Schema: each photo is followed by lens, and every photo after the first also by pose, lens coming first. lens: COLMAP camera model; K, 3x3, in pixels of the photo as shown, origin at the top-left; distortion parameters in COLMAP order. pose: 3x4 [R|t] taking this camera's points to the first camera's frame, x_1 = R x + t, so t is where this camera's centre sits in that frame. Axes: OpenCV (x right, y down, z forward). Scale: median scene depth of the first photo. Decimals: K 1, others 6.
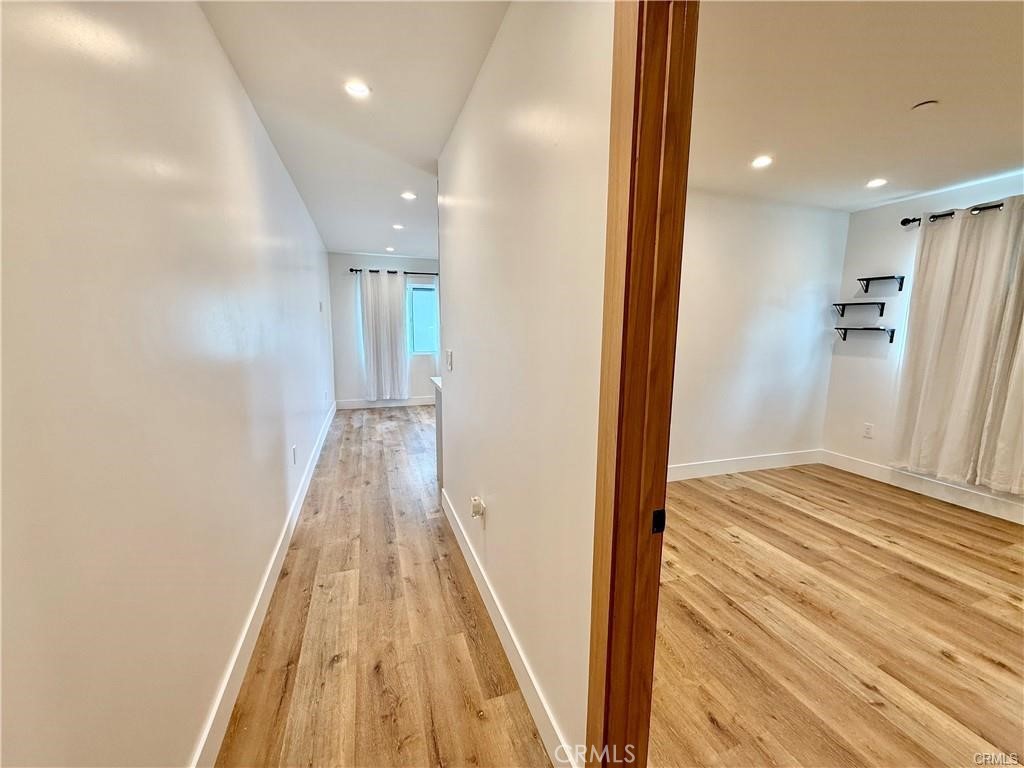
lens RADIAL K [[407.5, 0, 510.7], [0, 407.5, 383.5], [0, 0, 1]] dist [0.000073, 0.000061]
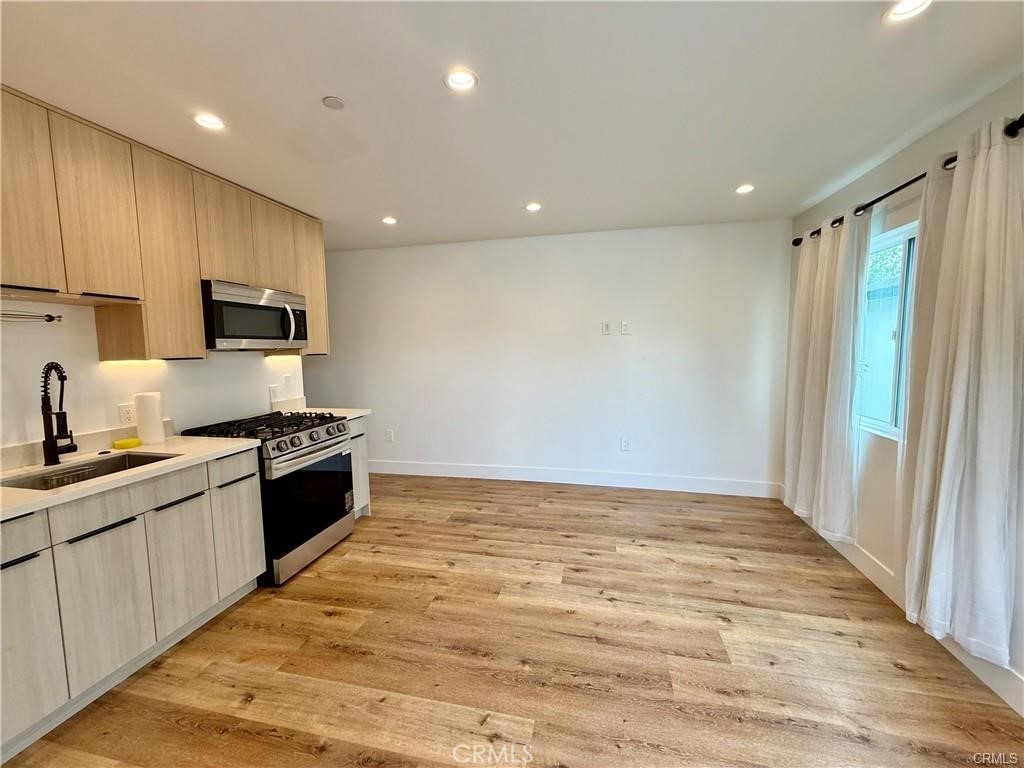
lens RADIAL K [[407.5, 0, 510.7], [0, 407.5, 383.5], [0, 0, 1]] dist [0.000073, 0.000061]
pose [[-0.529493, 0.073587, -0.845117, 0.379159], [-0.115343, 0.980734, 0.157662, -0.229445], [0.840436, 0.180959, -0.510804, 1.562412]]
